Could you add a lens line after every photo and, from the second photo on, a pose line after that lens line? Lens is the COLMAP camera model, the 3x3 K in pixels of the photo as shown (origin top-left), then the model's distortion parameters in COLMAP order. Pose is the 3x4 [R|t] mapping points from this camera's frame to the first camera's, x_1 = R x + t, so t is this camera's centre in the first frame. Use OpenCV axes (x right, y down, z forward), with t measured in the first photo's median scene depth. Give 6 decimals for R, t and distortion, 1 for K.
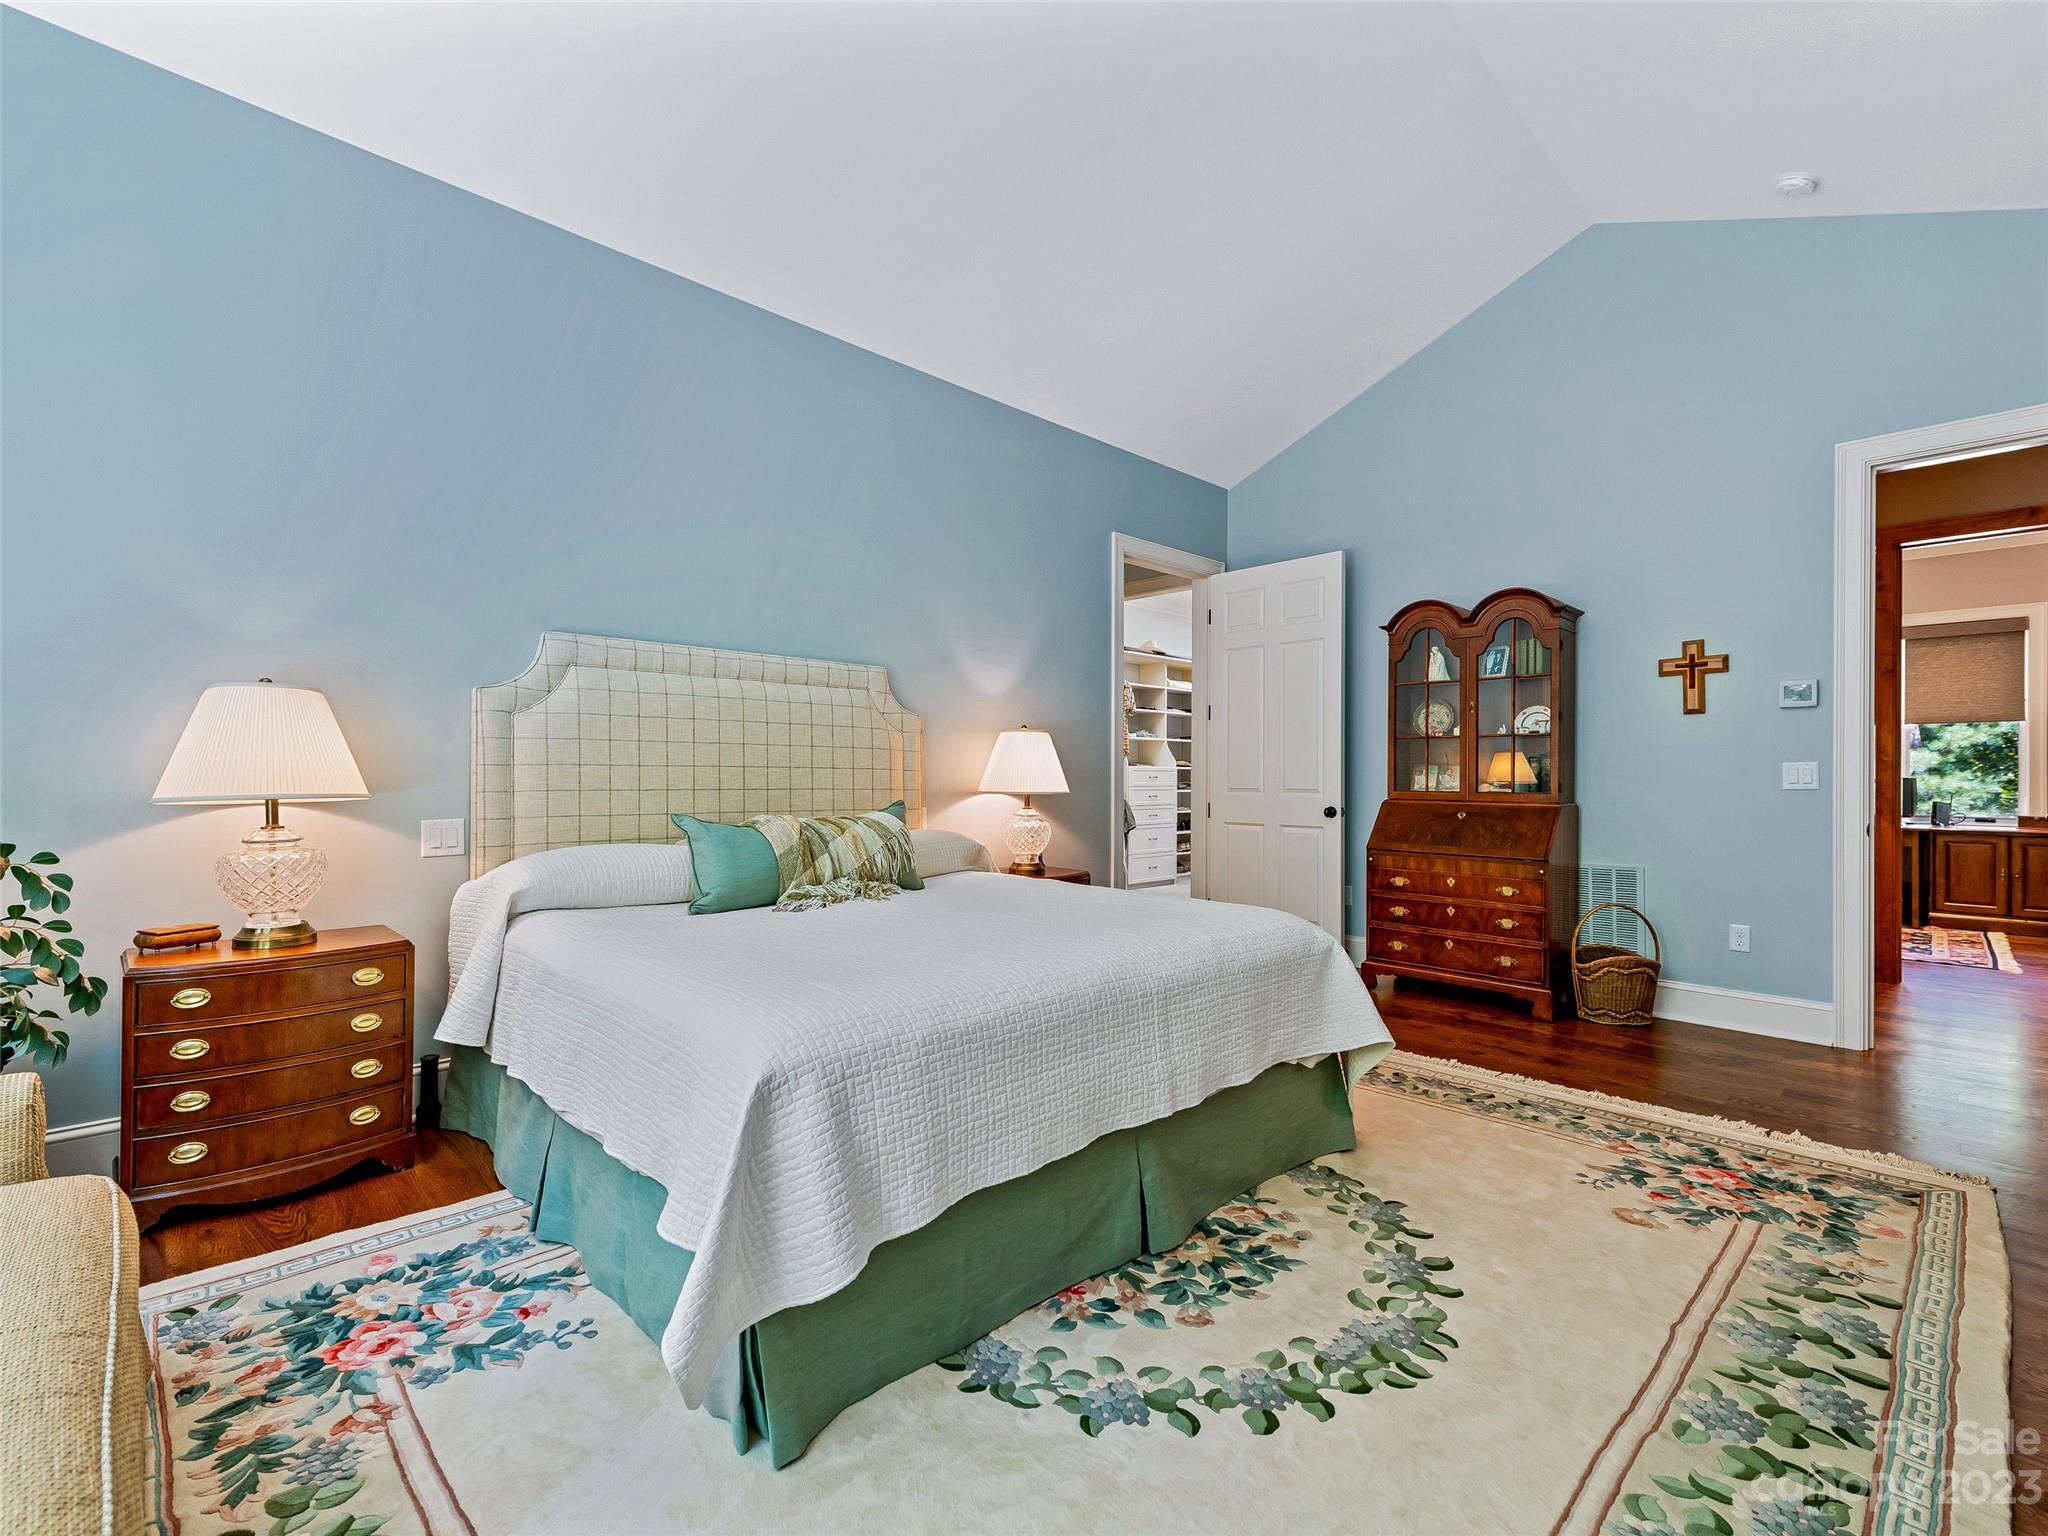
lens RADIAL K [[925.0, 0, 1026.8], [0, 925.0, 776.1], [0, 0, 1]] dist [0.010442, -0.003143]
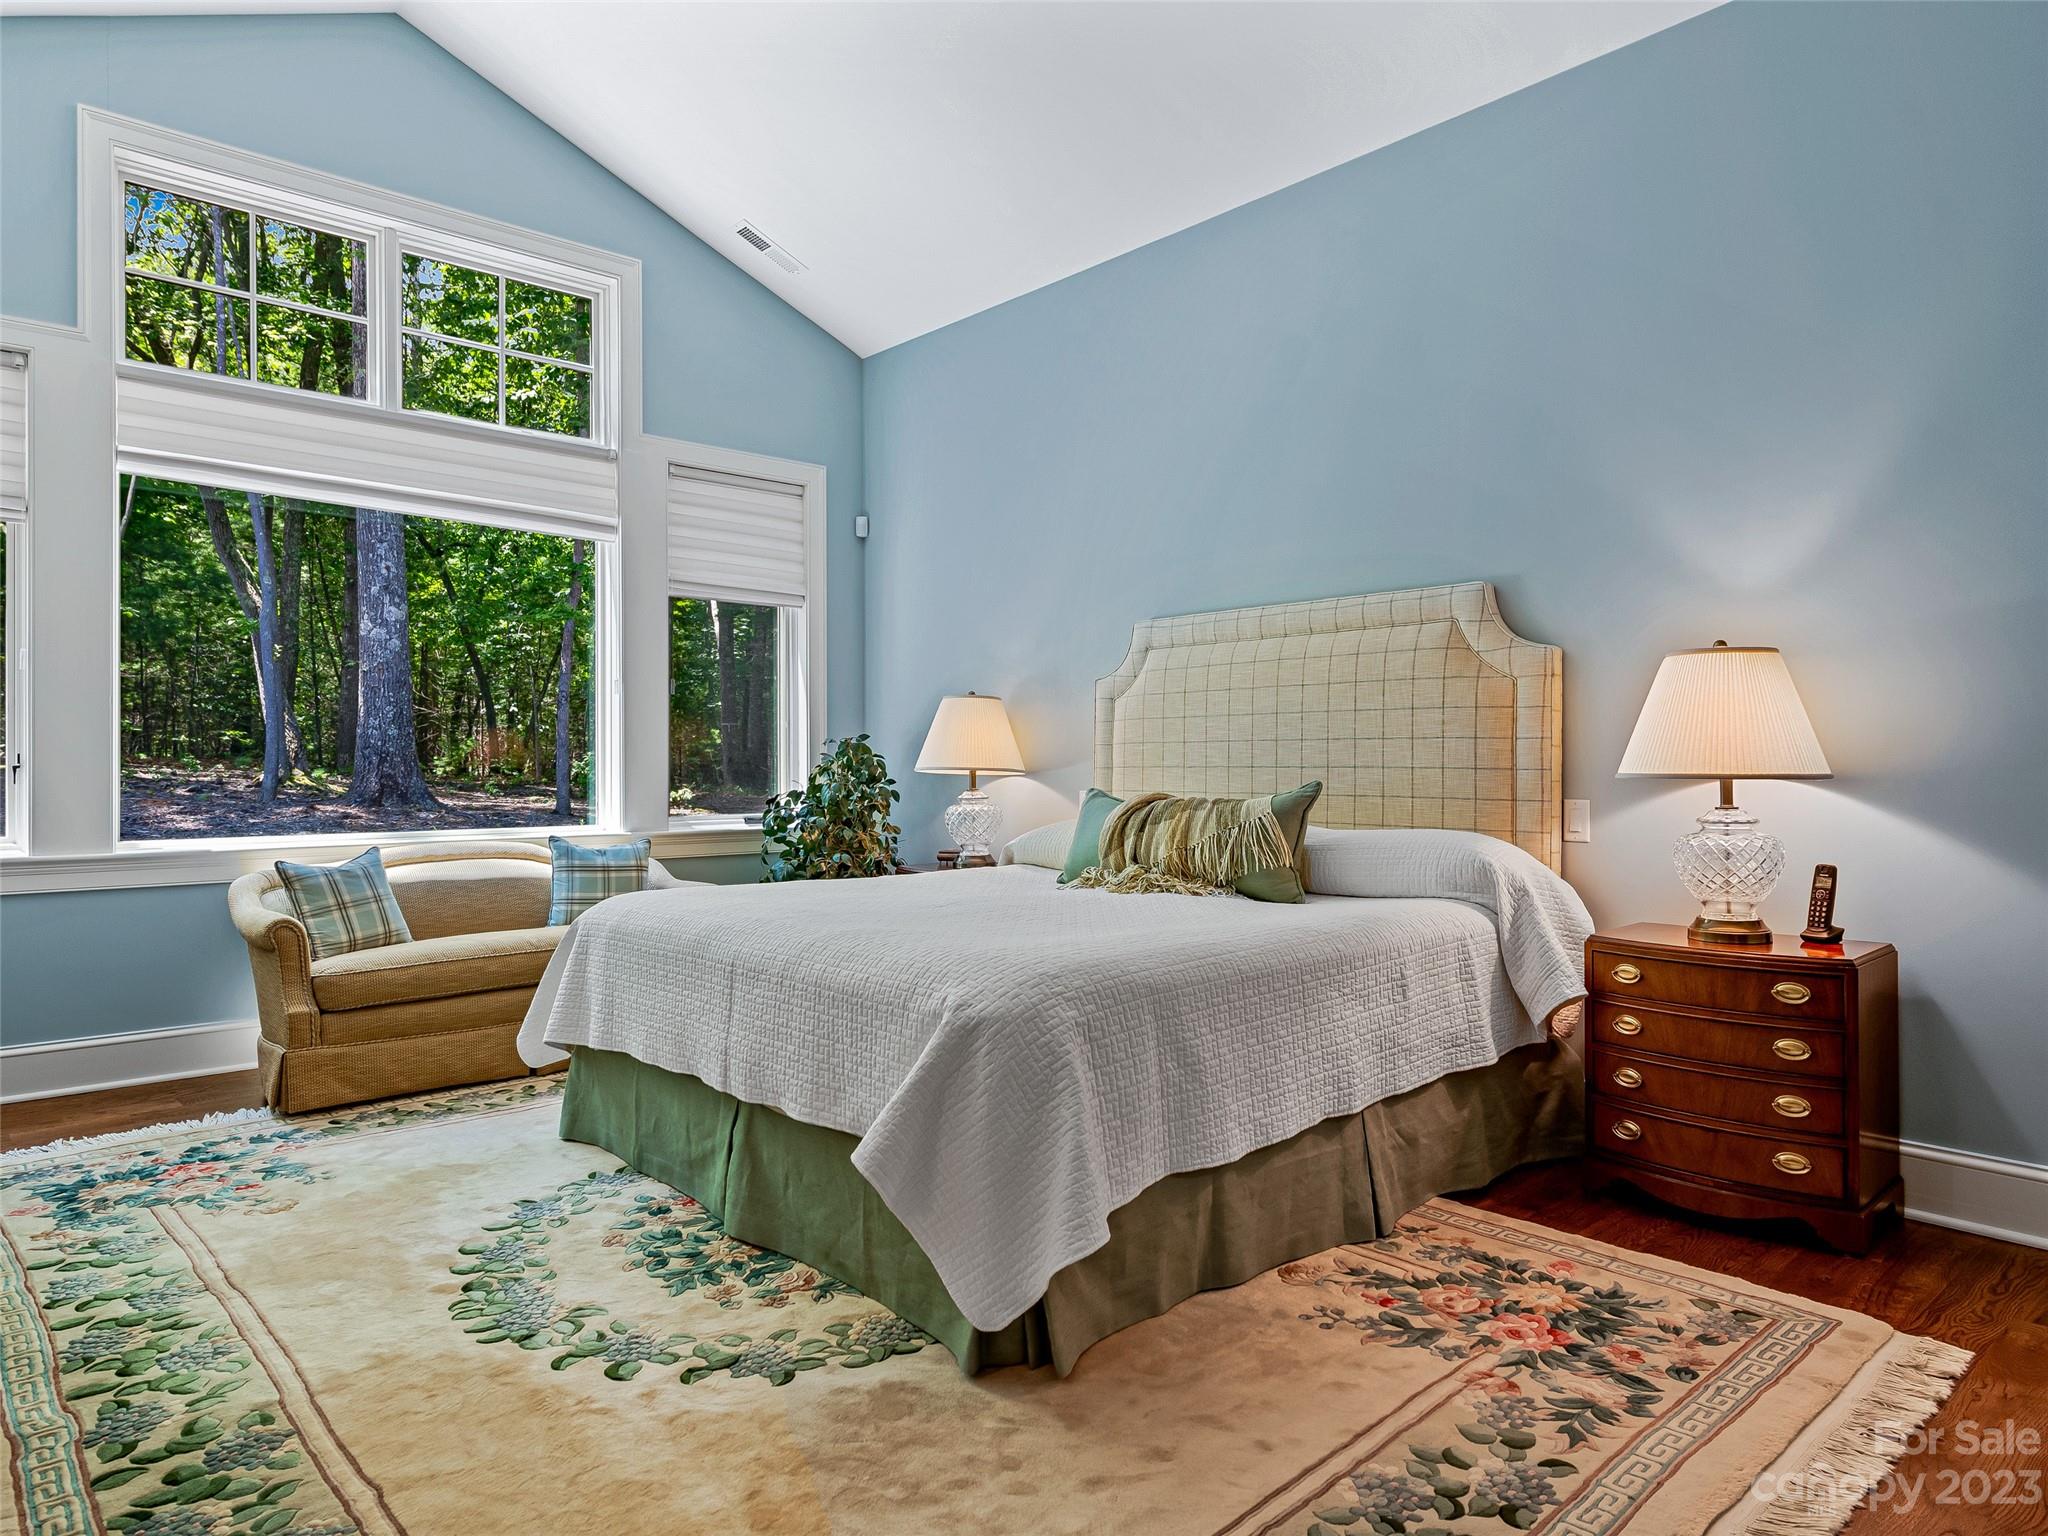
lens RADIAL K [[1258.6, 0, 1025.8], [0, 1258.6, 770.0], [0, 0, 1]] dist [0.008026, 0.000329]
pose [[-0.034536, 0.006935, -0.999379, 1.605726], [0.011221, 0.999916, 0.006551, 0.014519], [0.999340, -0.010987, -0.034611, 1.487913]]
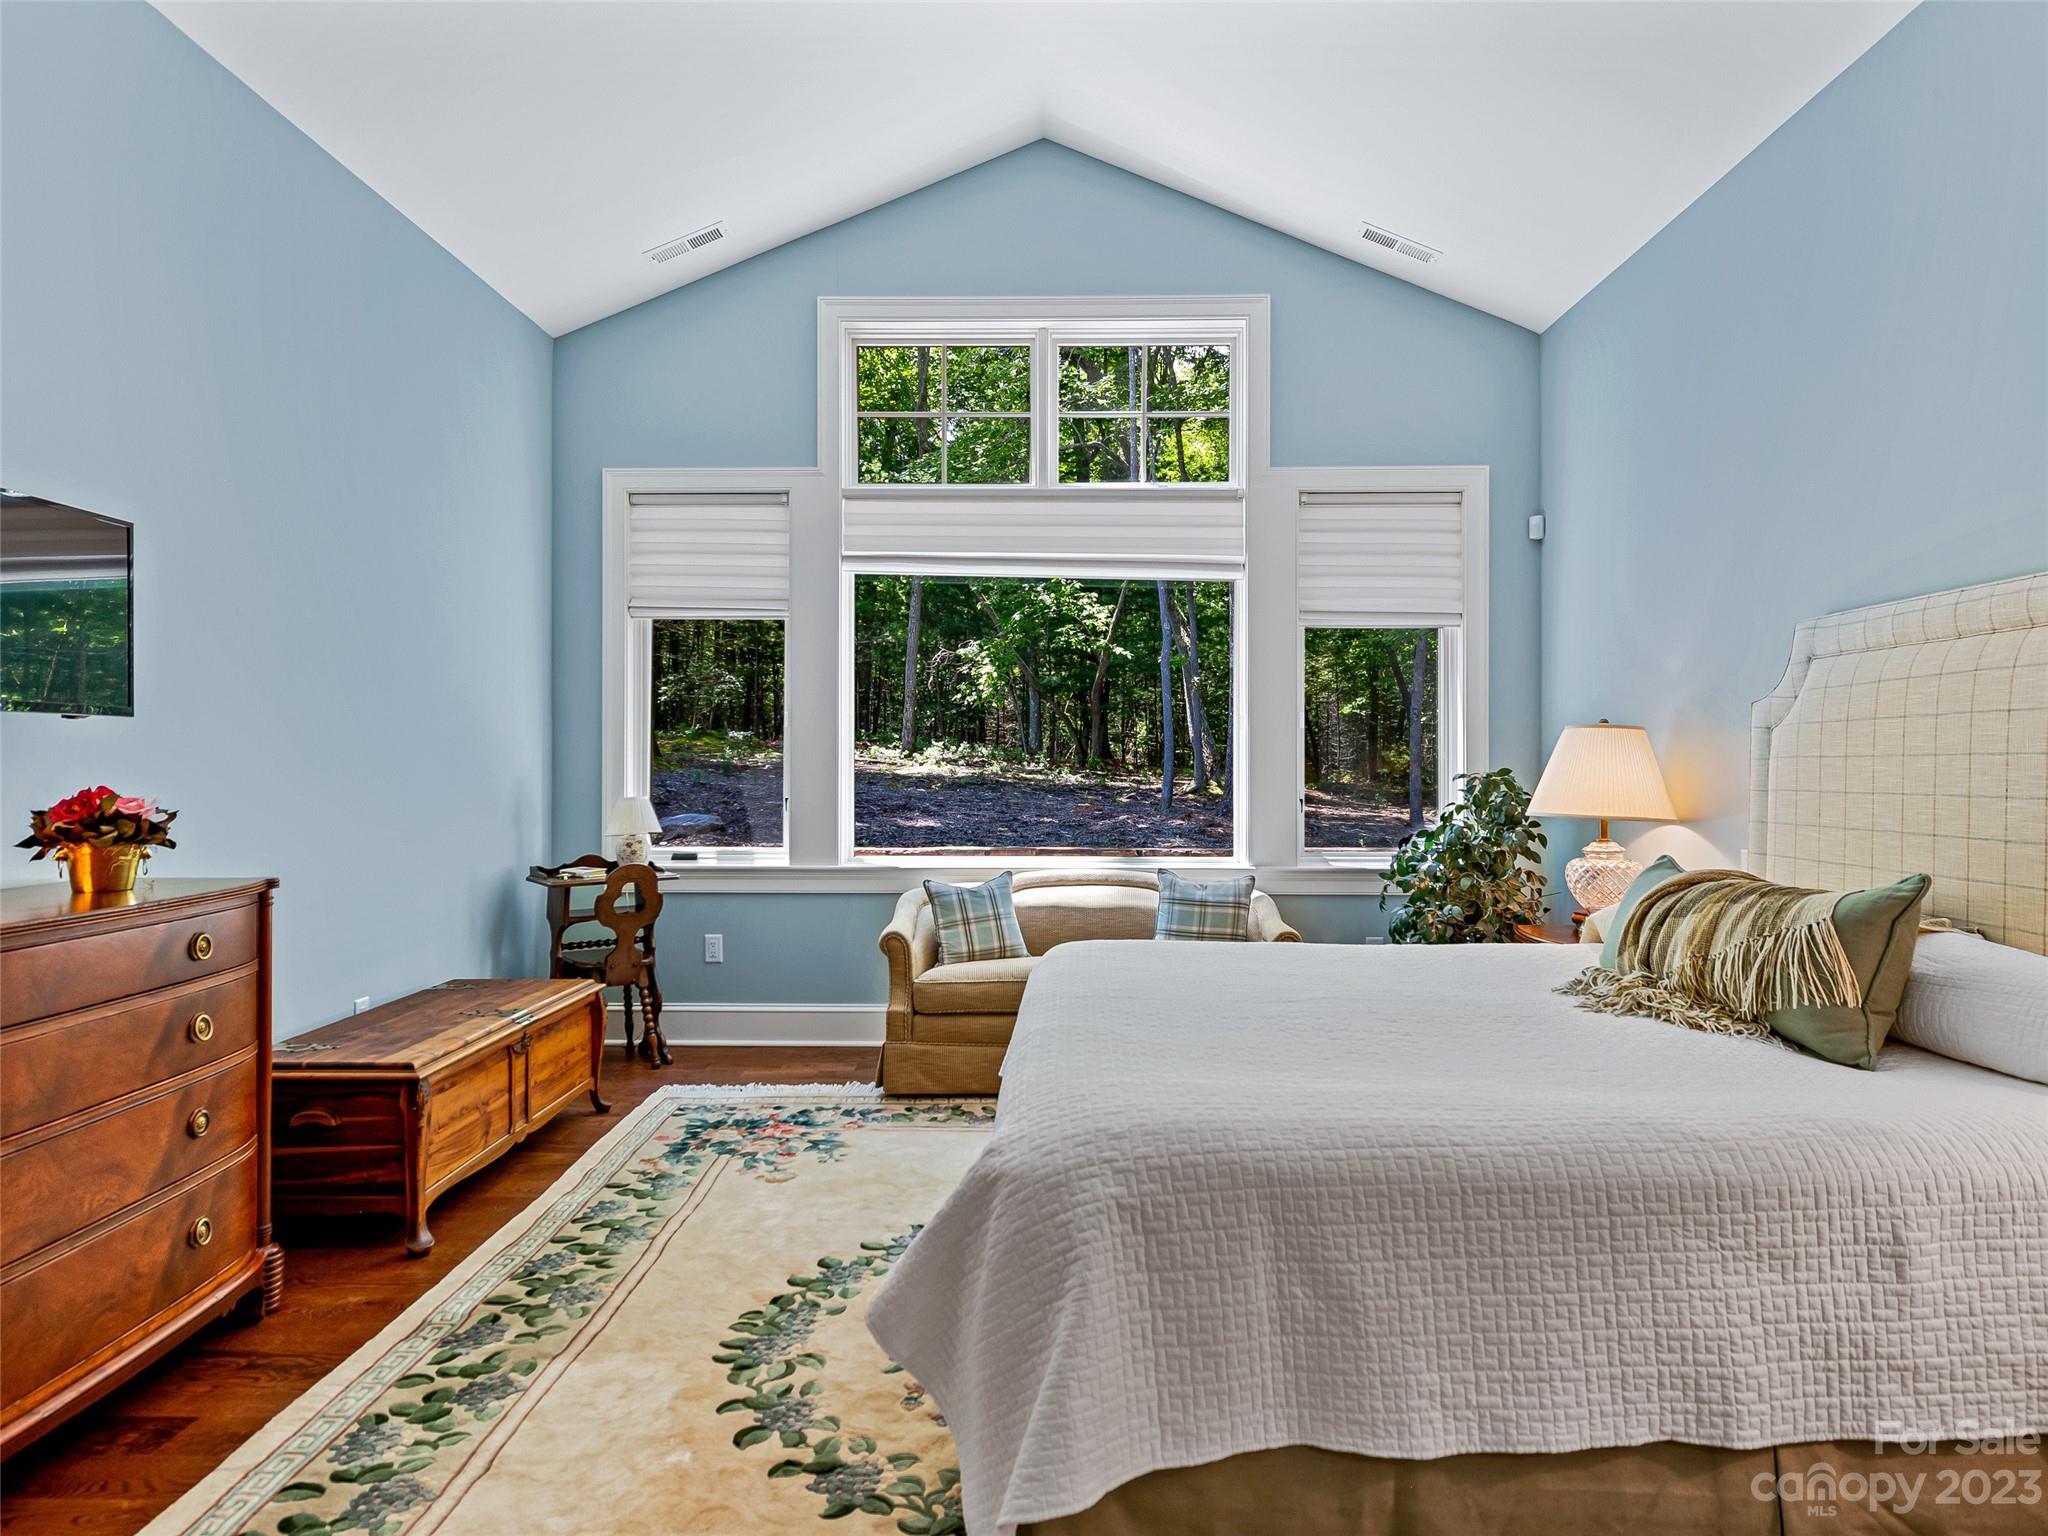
lens RADIAL K [[1201.5, 0, 1061.7], [0, 1201.5, 768.7], [0, 0, 1]] dist [0.011192, -0.004732]
pose [[-0.699308, 0.002885, -0.714815, 1.073615], [0.006175, 0.999979, -0.002005, -0.052506], [0.714794, -0.005816, -0.699311, 2.069532]]
